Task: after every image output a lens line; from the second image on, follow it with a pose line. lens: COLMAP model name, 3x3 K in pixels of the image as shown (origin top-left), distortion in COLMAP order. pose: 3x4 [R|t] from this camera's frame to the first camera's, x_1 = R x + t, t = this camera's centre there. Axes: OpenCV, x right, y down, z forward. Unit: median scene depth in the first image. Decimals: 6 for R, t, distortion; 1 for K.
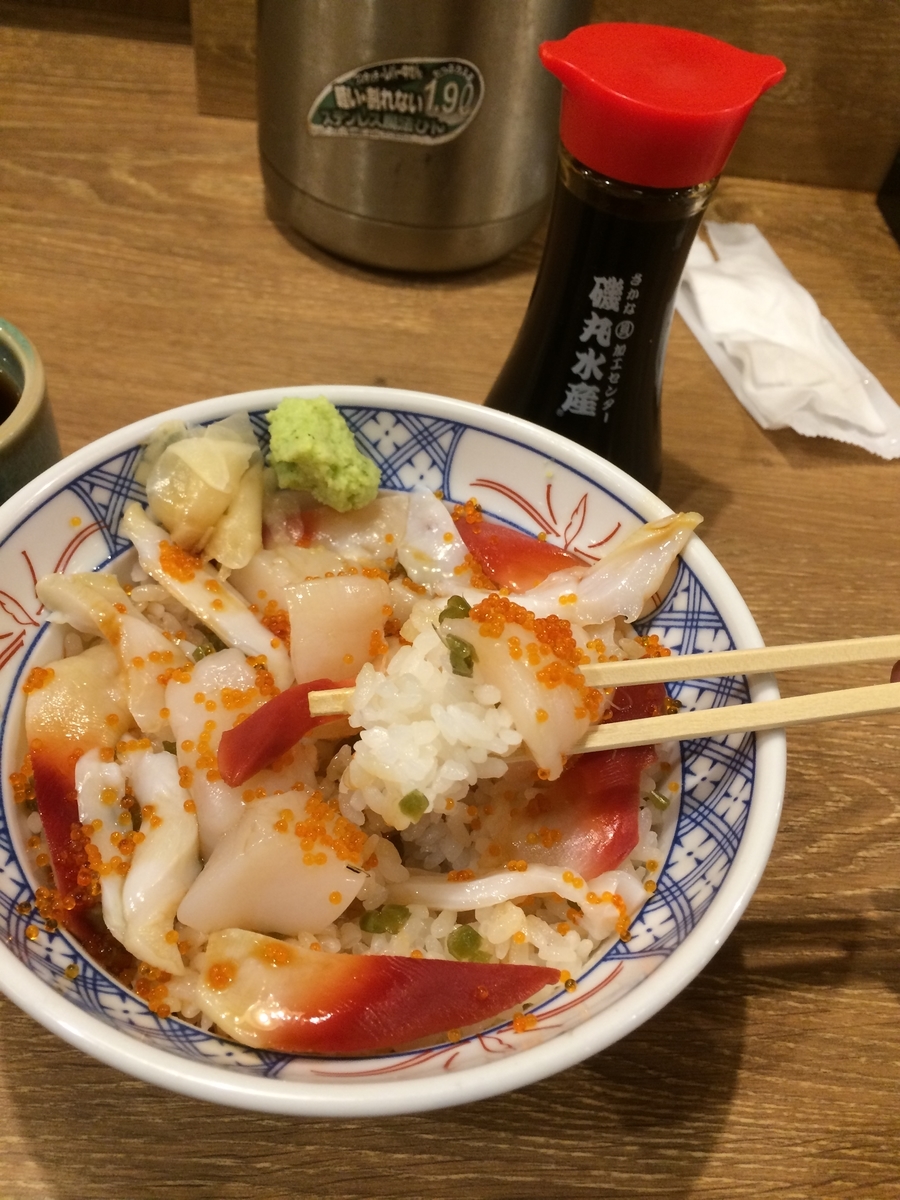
lens RADIAL K [[1055.6, 0, 450.0], [0, 1055.6, 600.0], [0, 0, 1]] dist [0.078575, -0.140127]
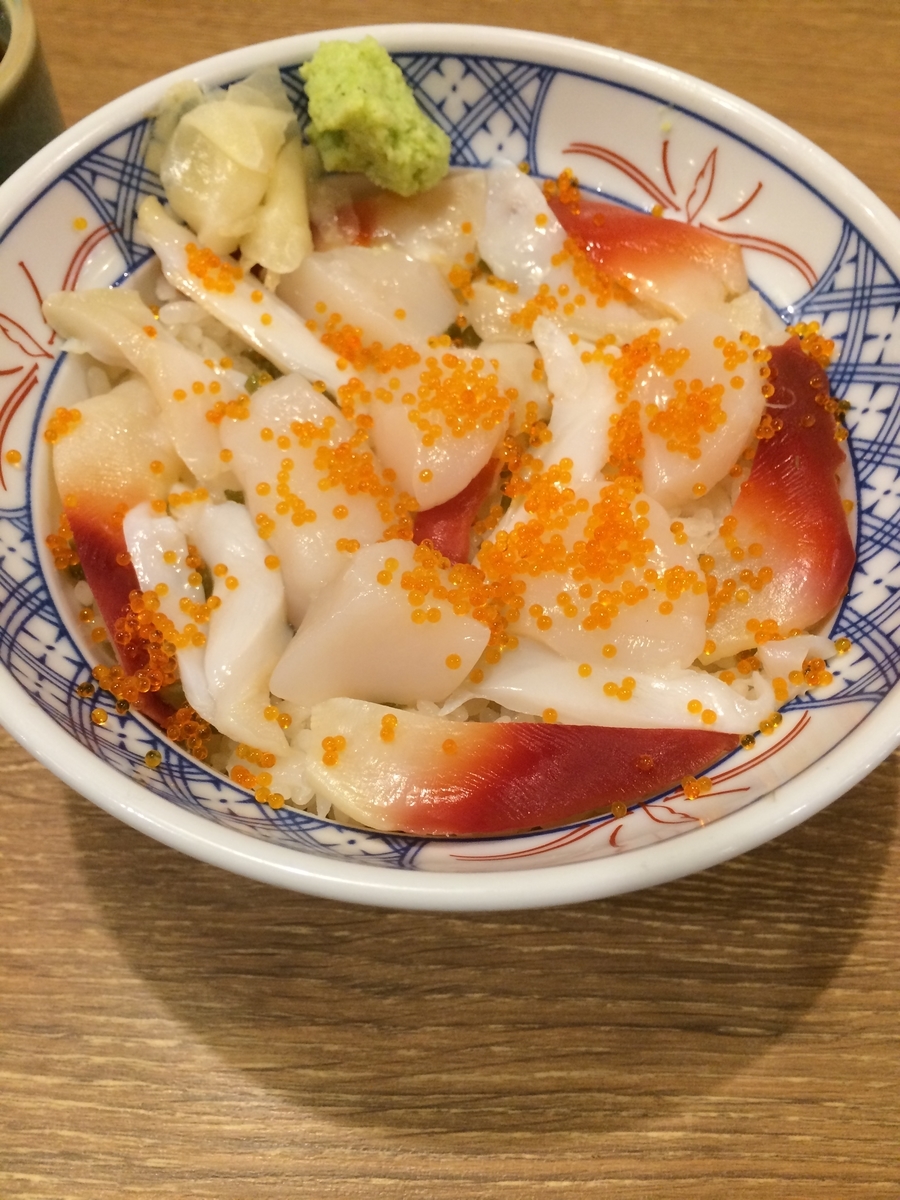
lens RADIAL K [[1055.6, 0, 450.0], [0, 1055.6, 600.0], [0, 0, 1]] dist [0.078575, -0.140127]
pose [[0.997657, -0.060898, -0.031163, -0.066960], [0.066044, 0.976159, 0.206766, 0.052901], [0.017829, -0.208340, 0.977894, 0.163917]]
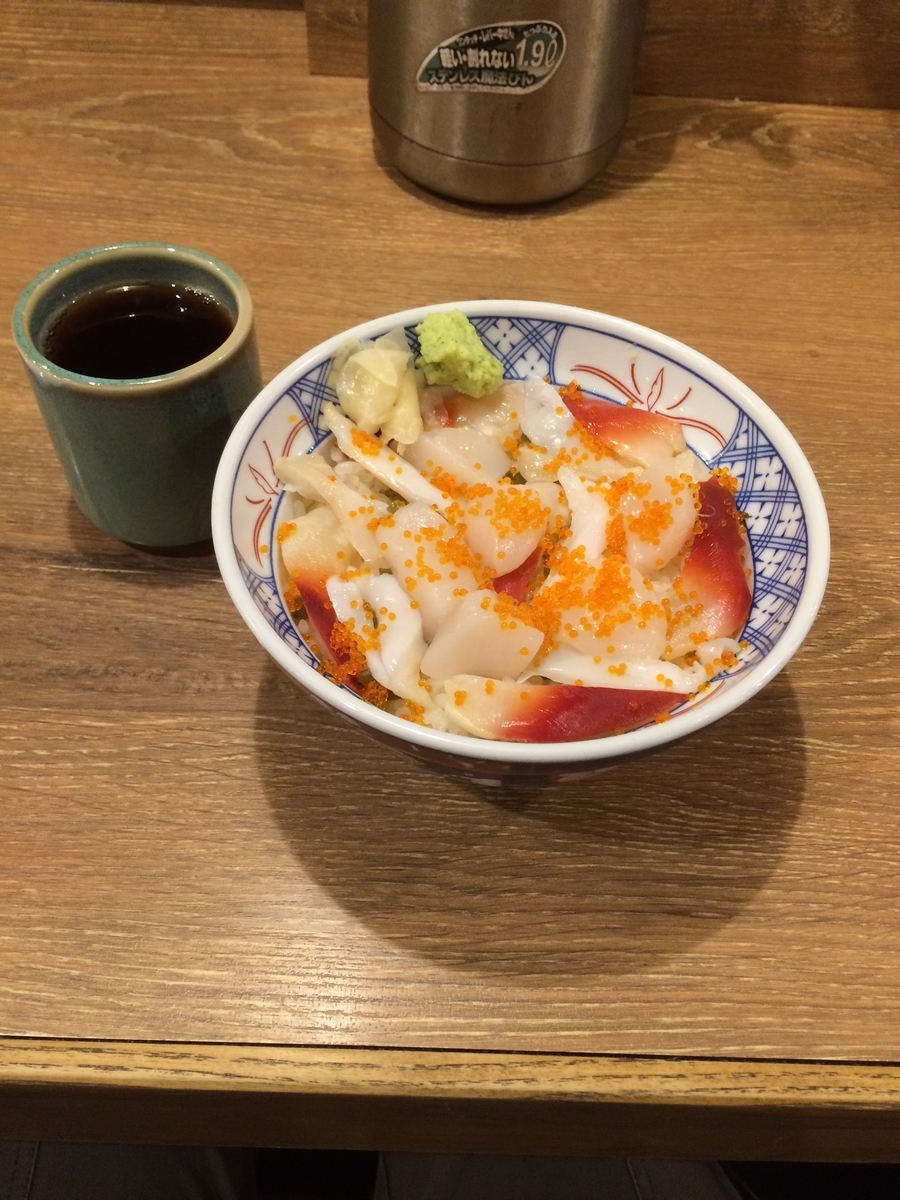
lens RADIAL K [[1055.6, 0, 450.0], [0, 1055.6, 600.0], [0, 0, 1]] dist [0.078575, -0.140127]
pose [[0.996614, -0.080170, -0.018282, -0.141315], [0.081149, 0.994818, 0.061250, 0.088880], [0.013277, -0.062526, 0.997955, -0.356528]]
